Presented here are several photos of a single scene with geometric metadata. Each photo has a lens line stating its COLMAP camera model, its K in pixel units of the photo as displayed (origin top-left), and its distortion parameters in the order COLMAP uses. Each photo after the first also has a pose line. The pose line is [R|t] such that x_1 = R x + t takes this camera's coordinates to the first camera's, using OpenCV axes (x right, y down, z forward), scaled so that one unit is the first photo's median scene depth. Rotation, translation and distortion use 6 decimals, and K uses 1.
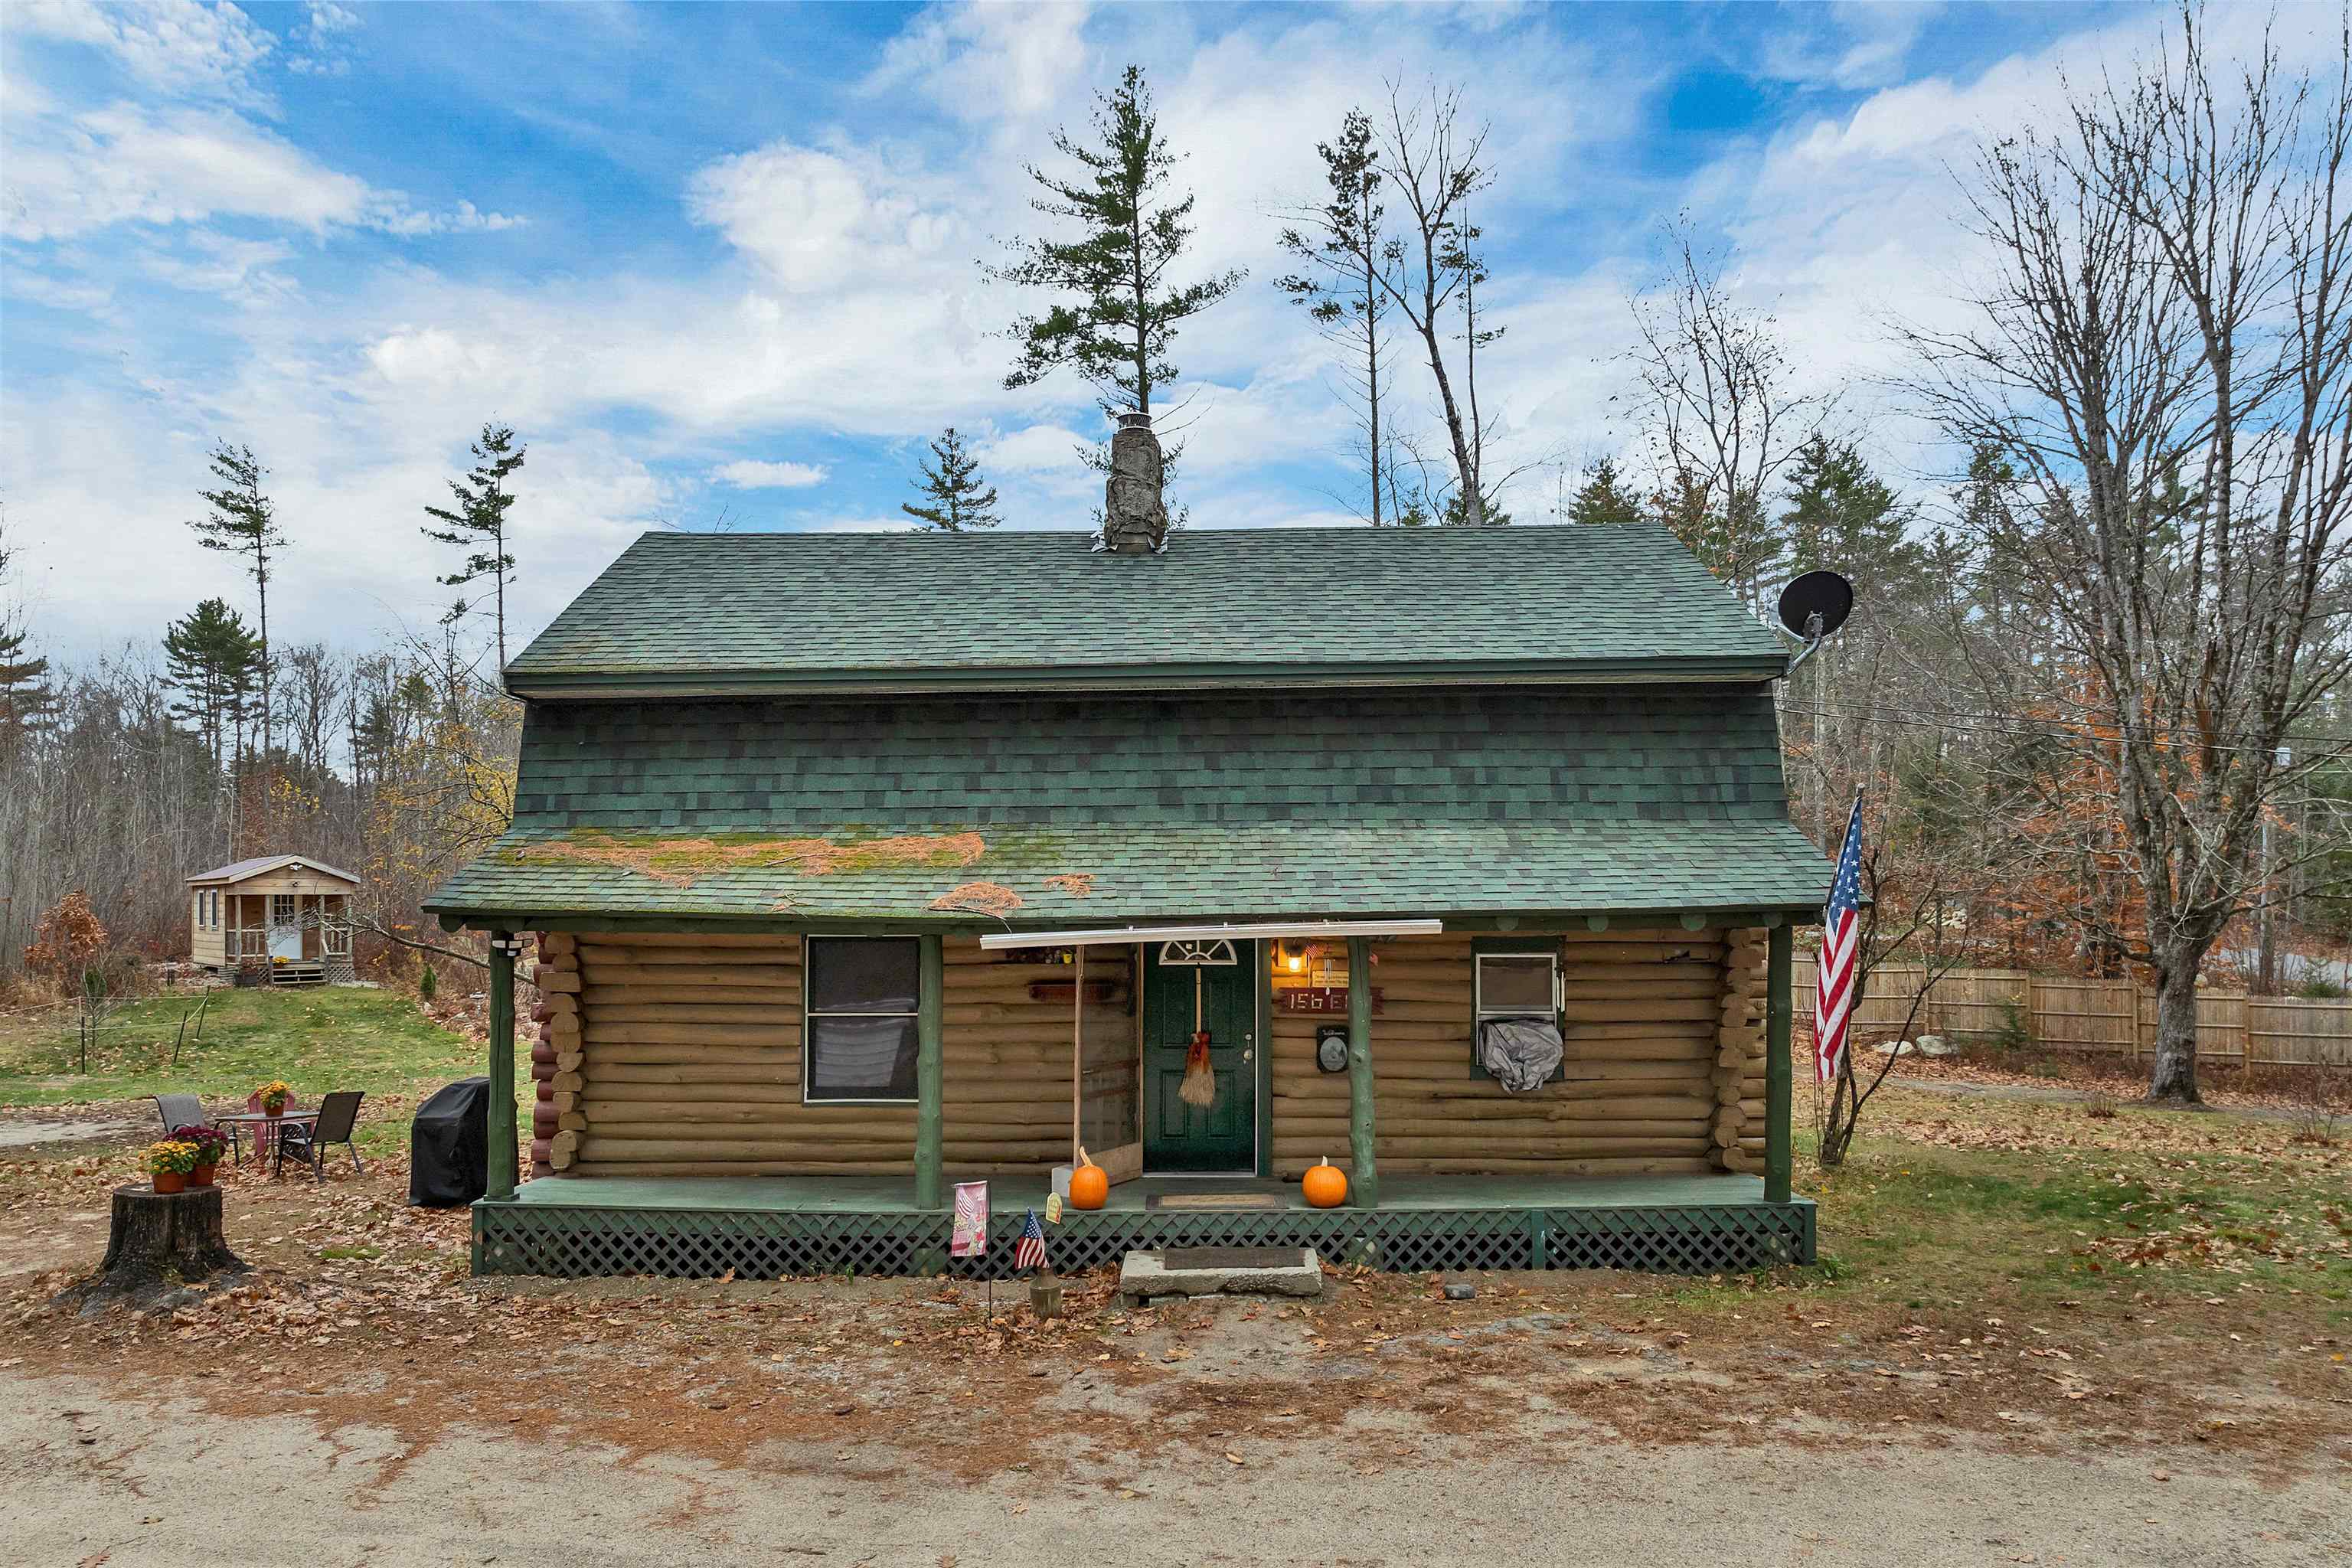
lens RADIAL K [[1737.3, 0, 1184.8], [0, 1737.3, 781.3], [0, 0, 1]] dist [-0.030654, -0.004422]
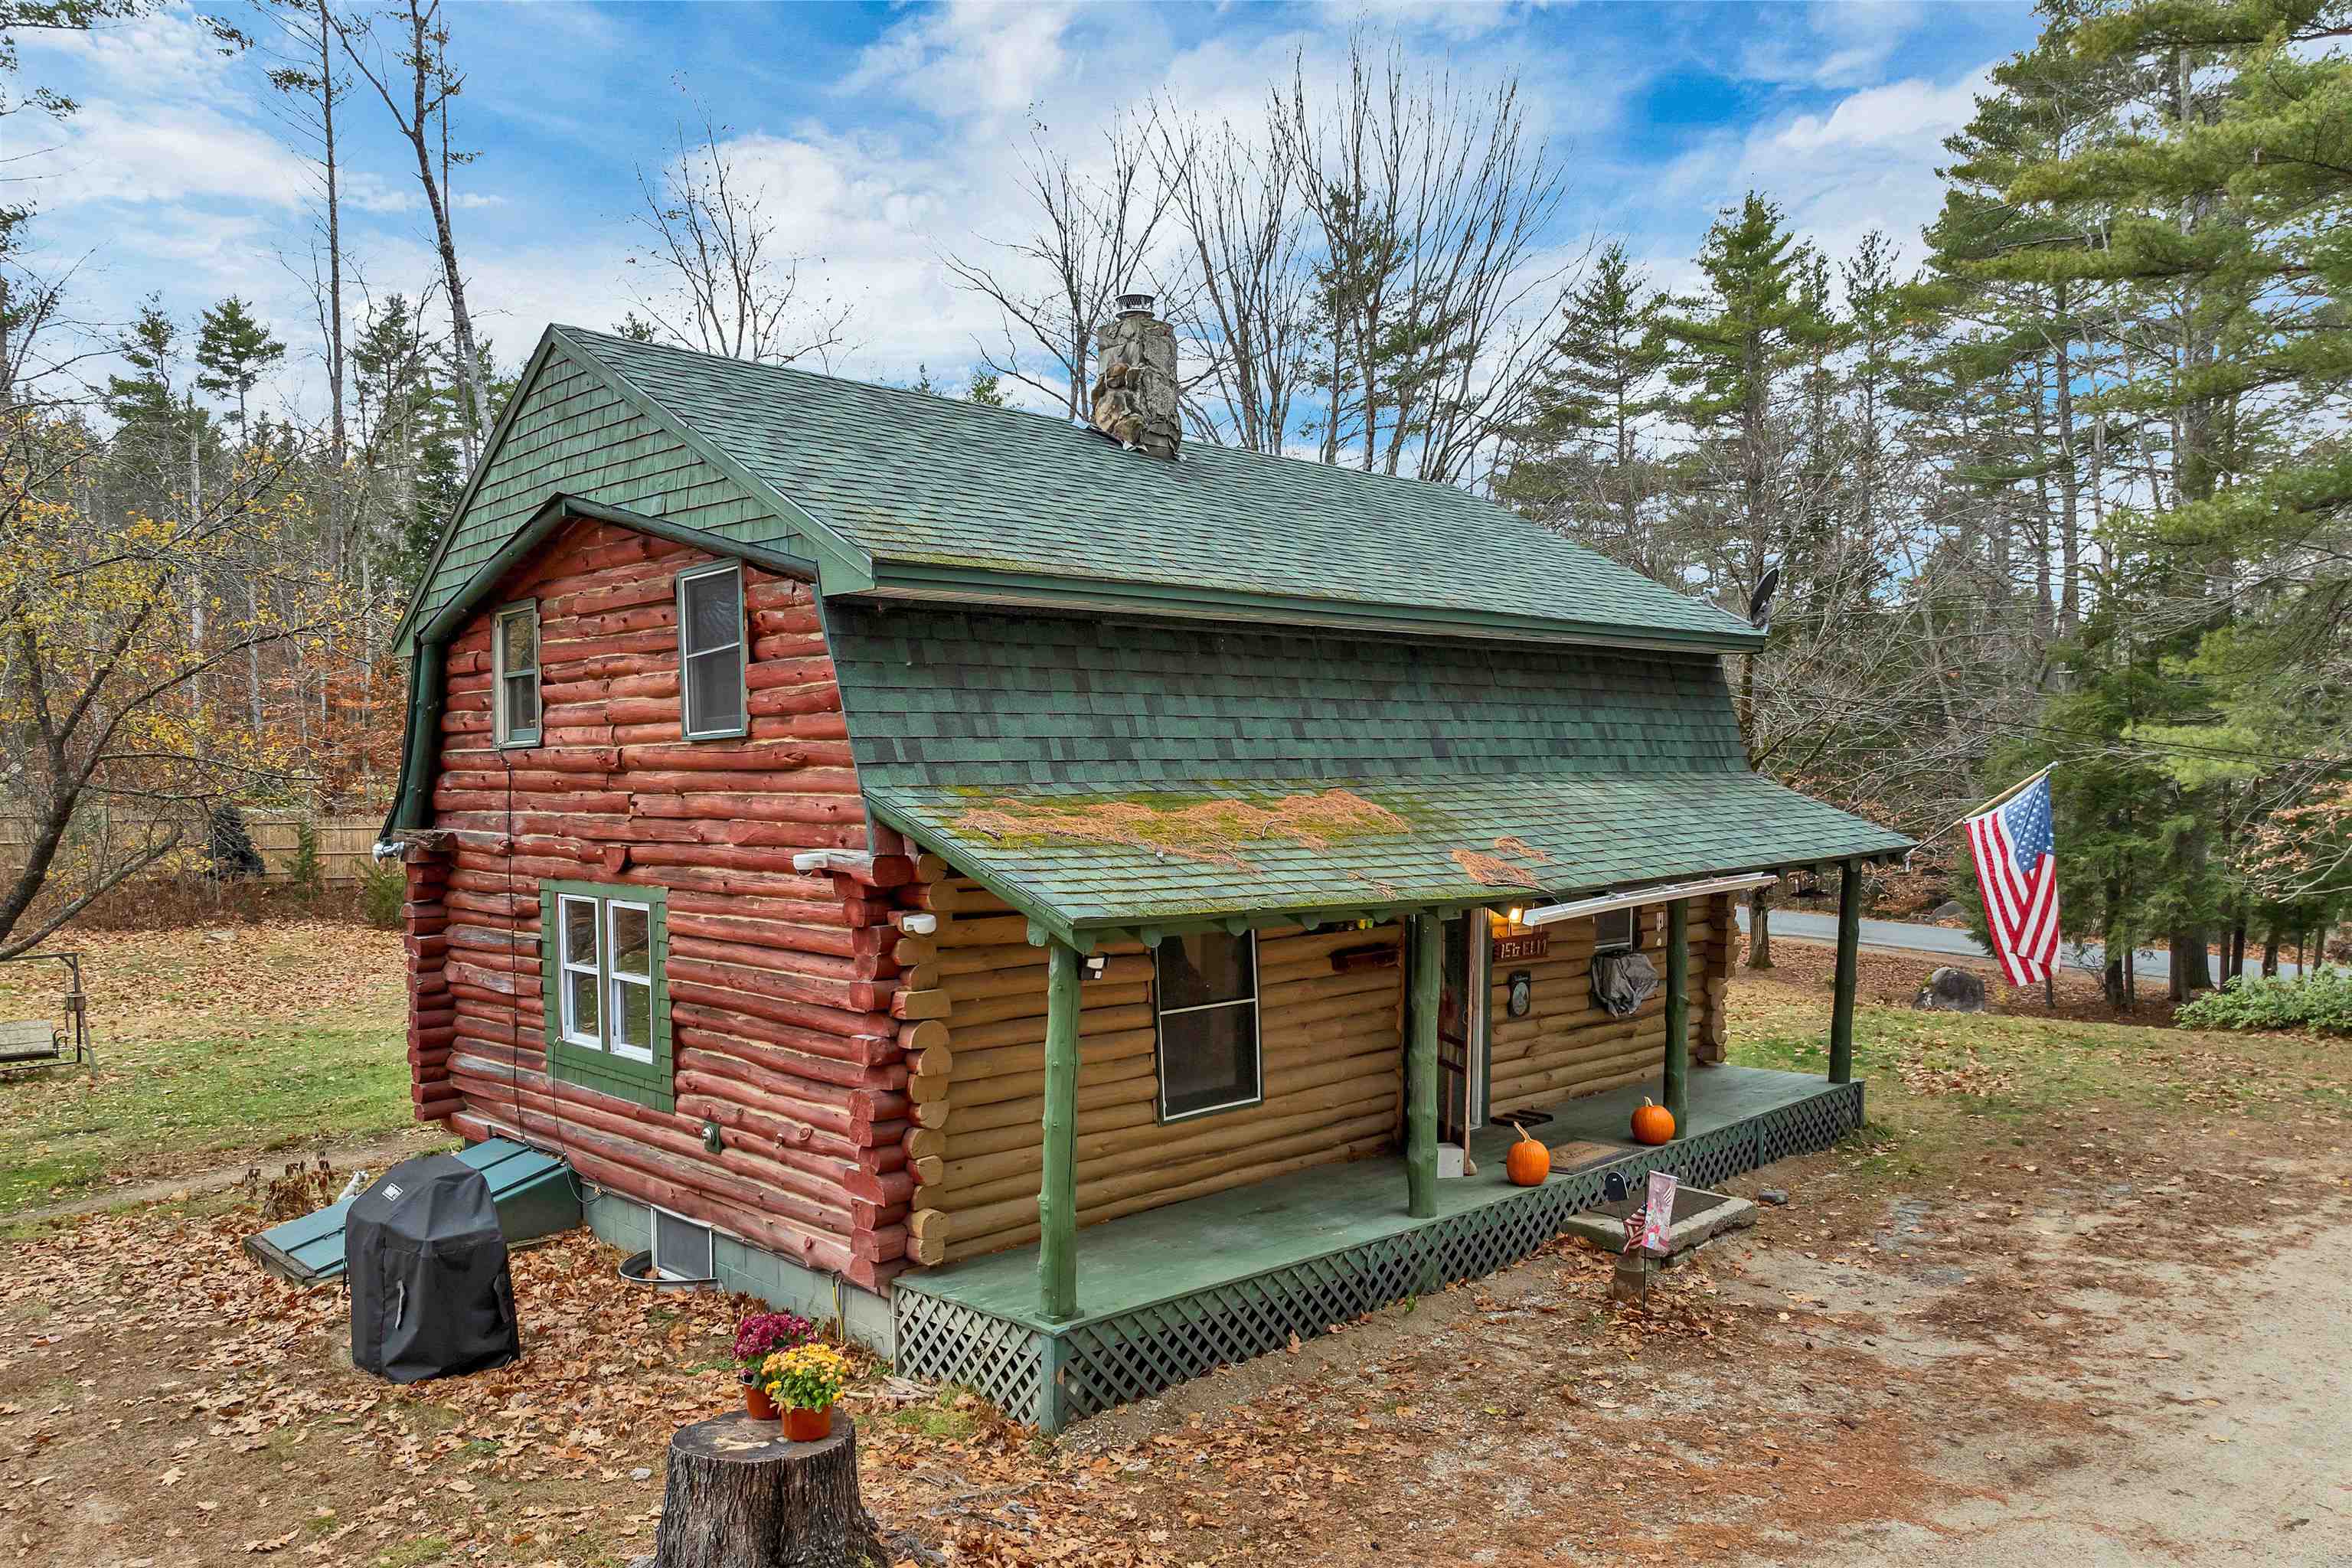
lens RADIAL K [[1737.3, 0, 1180.9], [0, 1737.3, 782.4], [0, 0, 1]] dist [-0.030654, -0.004422]
pose [[0.691776, -0.006818, 0.722080, -0.799886], [-0.047242, 0.997386, 0.054676, -0.018103], [-0.720565, -0.071936, 0.689646, 0.444019]]
